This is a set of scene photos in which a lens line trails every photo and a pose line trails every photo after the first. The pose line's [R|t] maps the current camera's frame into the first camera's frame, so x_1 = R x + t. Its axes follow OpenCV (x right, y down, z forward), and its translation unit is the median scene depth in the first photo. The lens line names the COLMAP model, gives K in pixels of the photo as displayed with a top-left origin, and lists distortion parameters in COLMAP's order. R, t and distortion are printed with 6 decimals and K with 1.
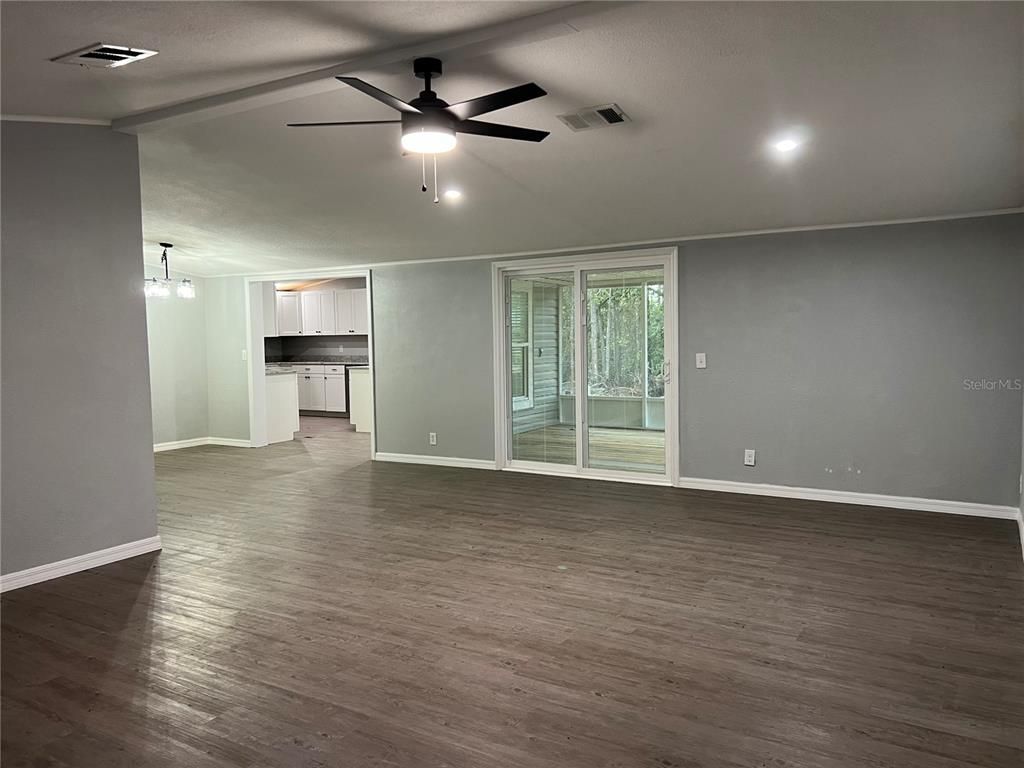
lens RADIAL K [[775.7, 0, 511.4], [0, 775.7, 371.6], [0, 0, 1]] dist [0.093028, -0.134775]
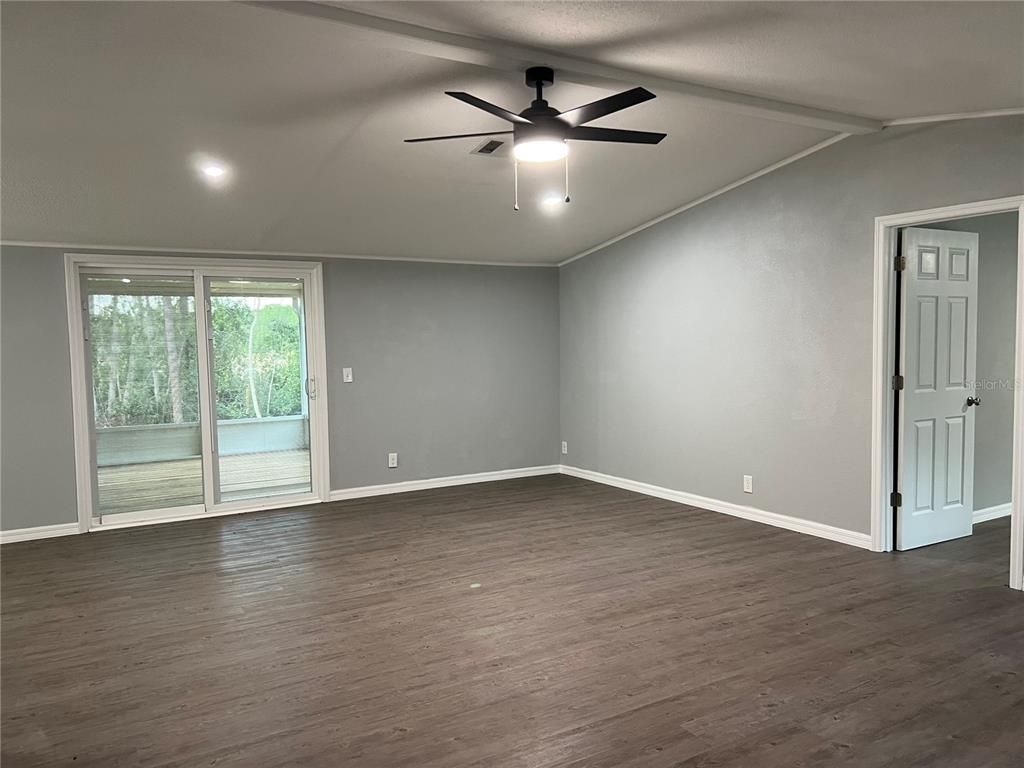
lens RADIAL K [[775.7, 0, 511.4], [0, 775.7, 371.6], [0, 0, 1]] dist [0.093028, -0.134775]
pose [[0.456306, -0.023806, 0.889504, -0.787459], [0.054239, 0.998527, -0.001100, -0.007150], [-0.888168, 0.048748, 0.456926, 0.450197]]
